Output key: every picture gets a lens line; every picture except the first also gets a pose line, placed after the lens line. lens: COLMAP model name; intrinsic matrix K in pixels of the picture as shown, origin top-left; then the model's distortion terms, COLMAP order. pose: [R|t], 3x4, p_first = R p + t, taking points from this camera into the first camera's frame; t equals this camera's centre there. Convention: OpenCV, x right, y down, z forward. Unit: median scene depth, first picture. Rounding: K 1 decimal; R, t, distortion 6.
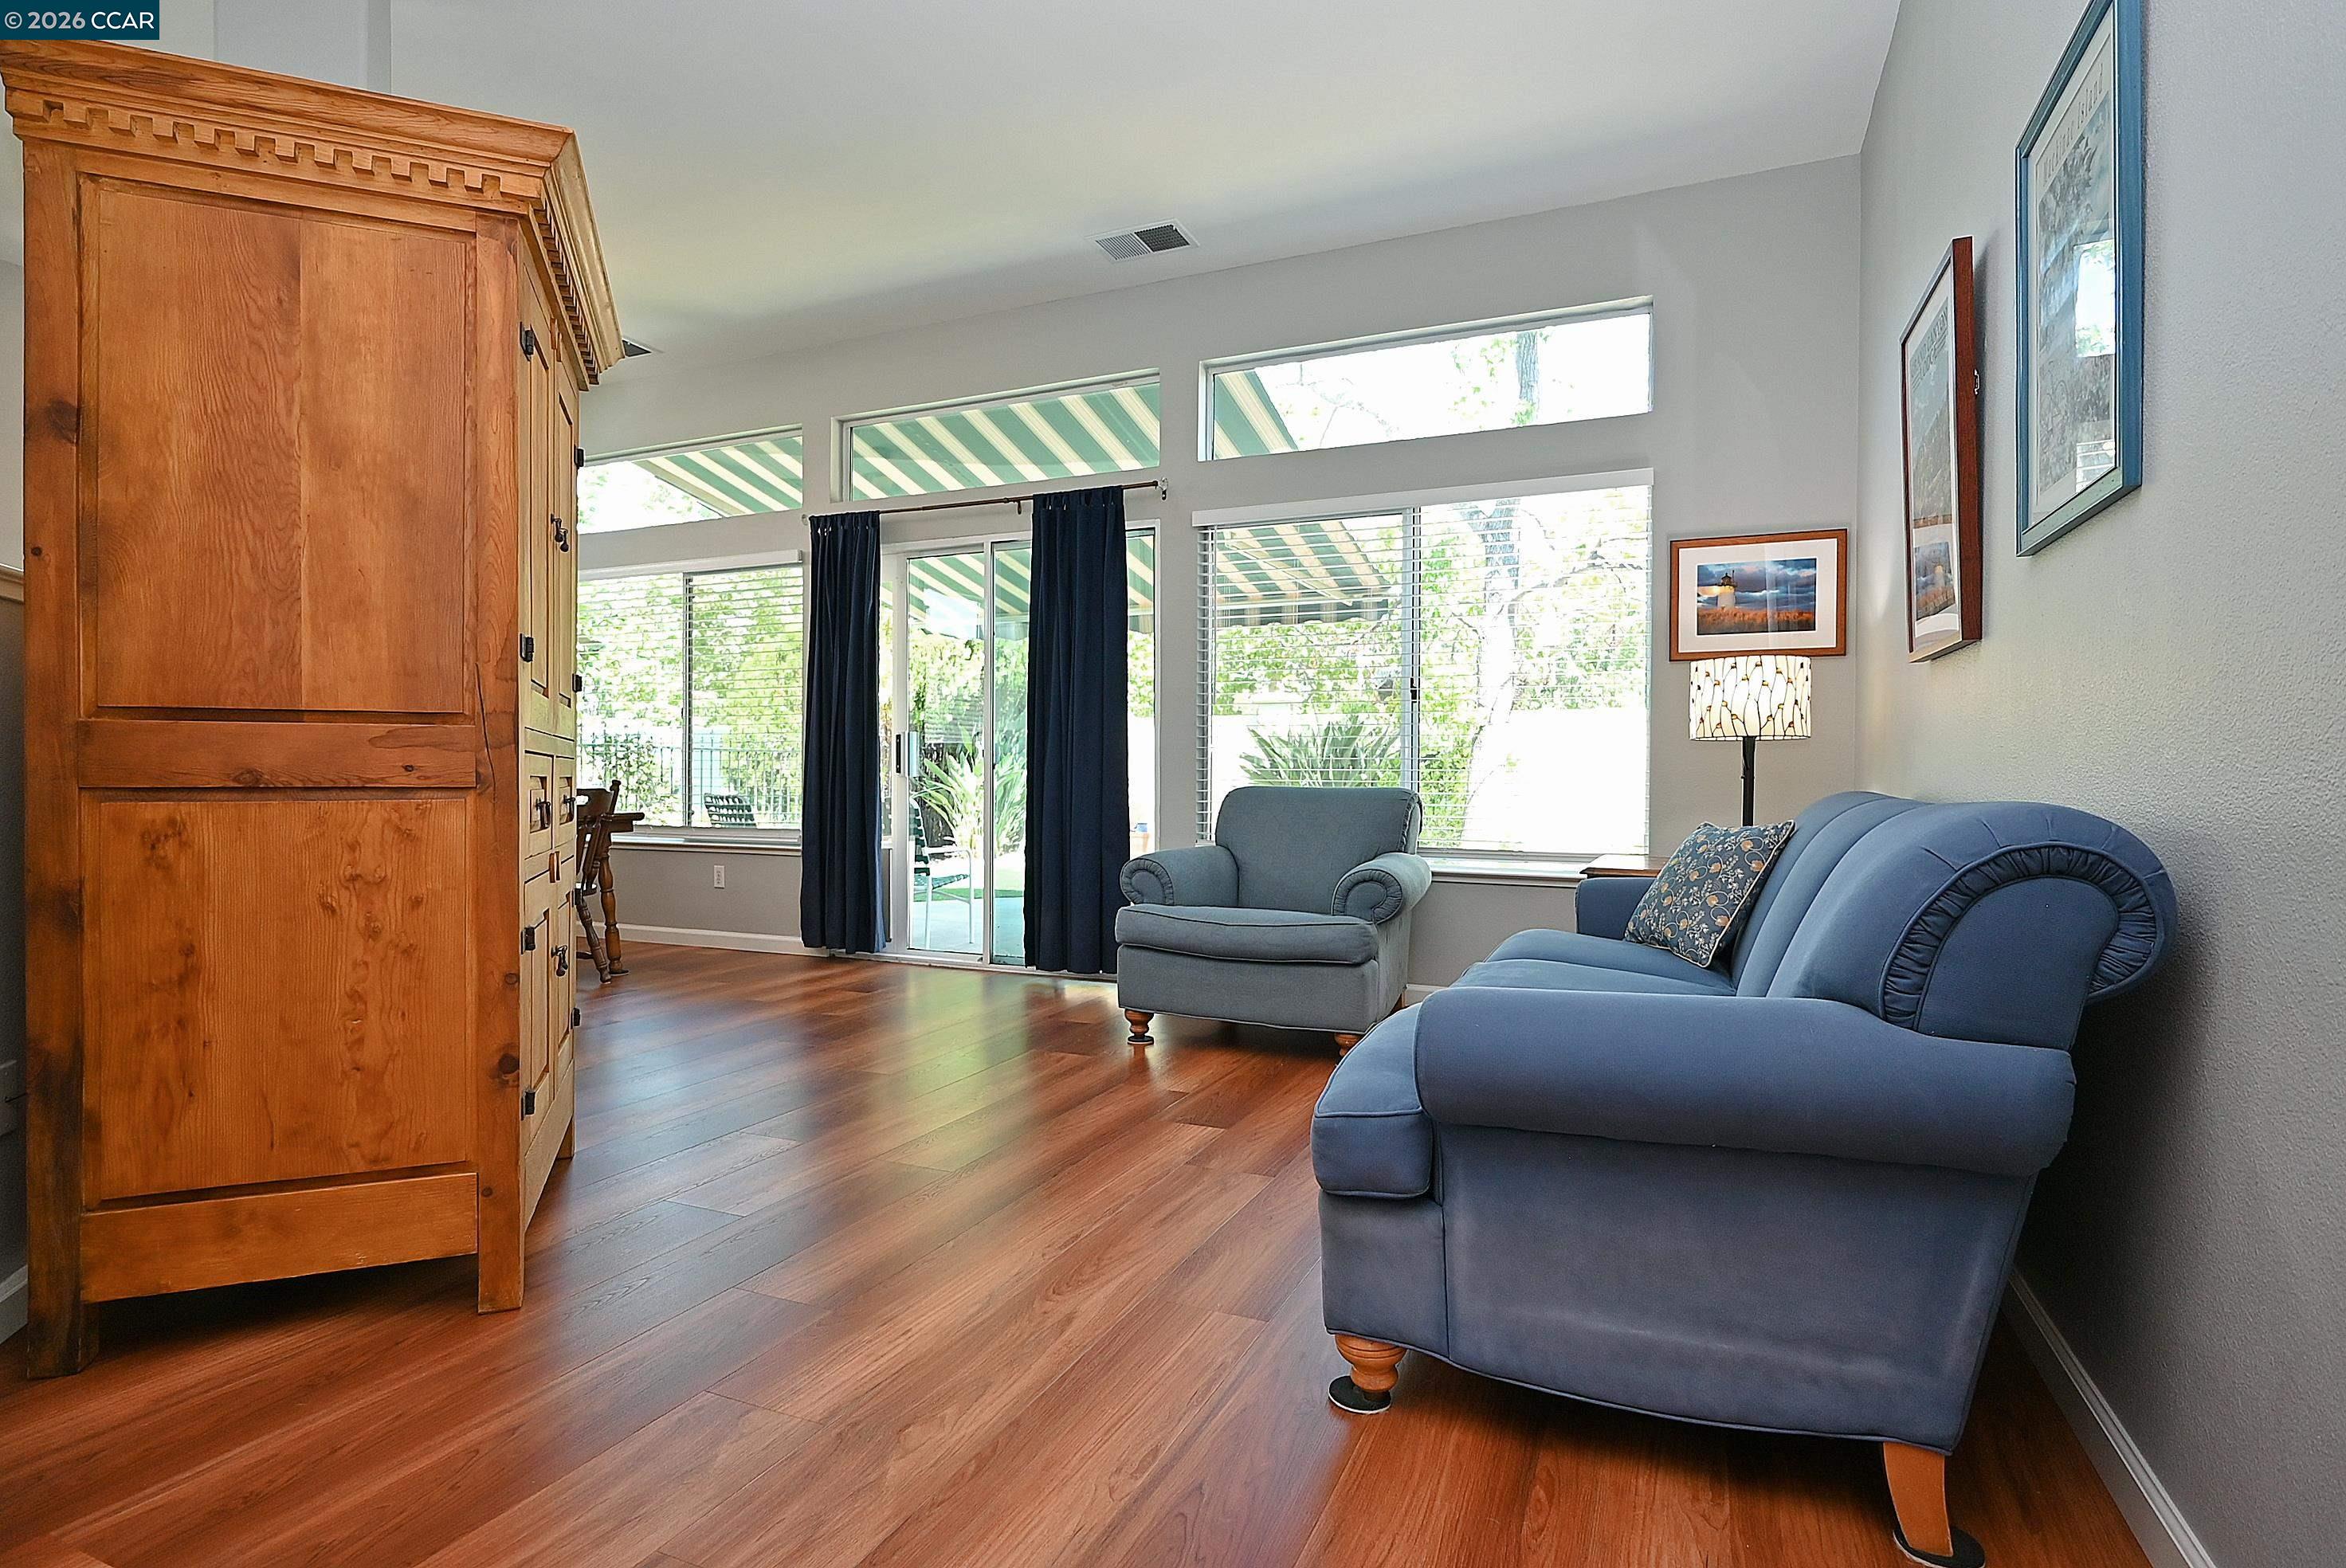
lens RADIAL K [[1172.7, 0, 1173.0], [0, 1172.7, 784.0], [0, 0, 1]] dist [-0.000396, 0.000657]
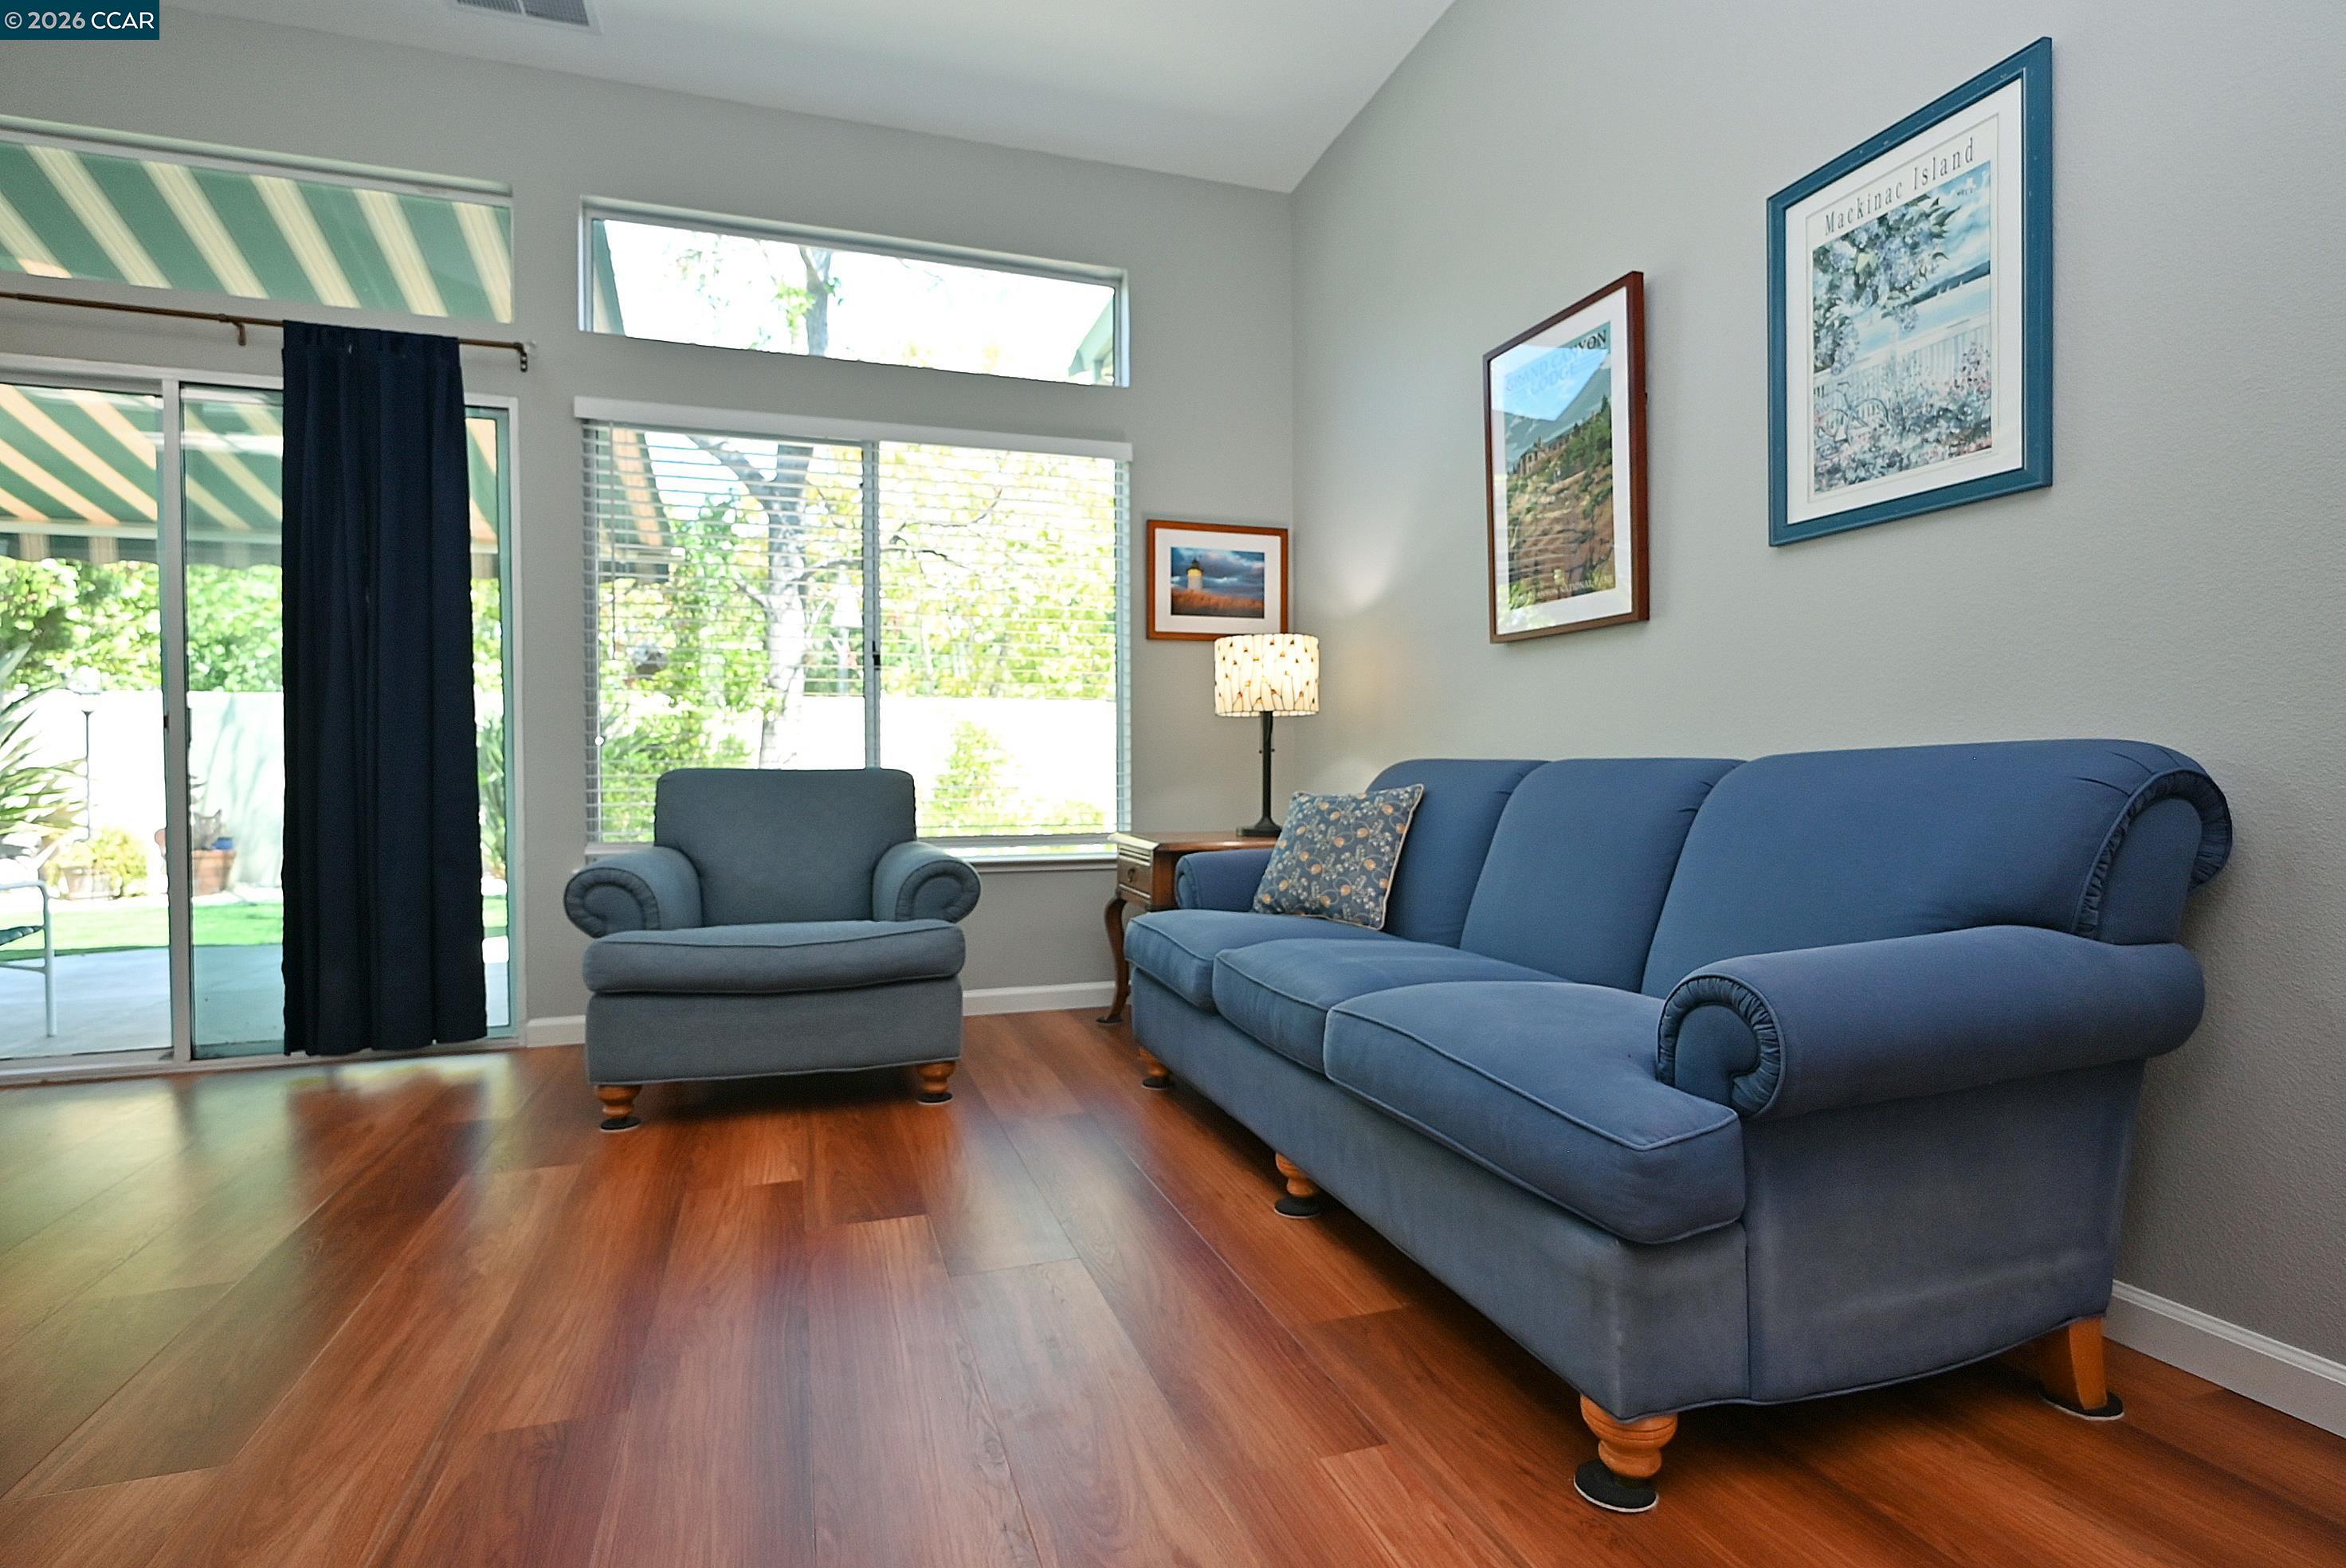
lens RADIAL K [[1172.7, 0, 1173.0], [0, 1172.7, 784.0], [0, 0, 1]] dist [-0.000396, 0.000657]
pose [[0.744019, -0.013177, 0.668029, -0.233055], [0.015067, 0.999882, 0.002943, 0.016429], [-0.667989, 0.007876, 0.744130, 0.243464]]
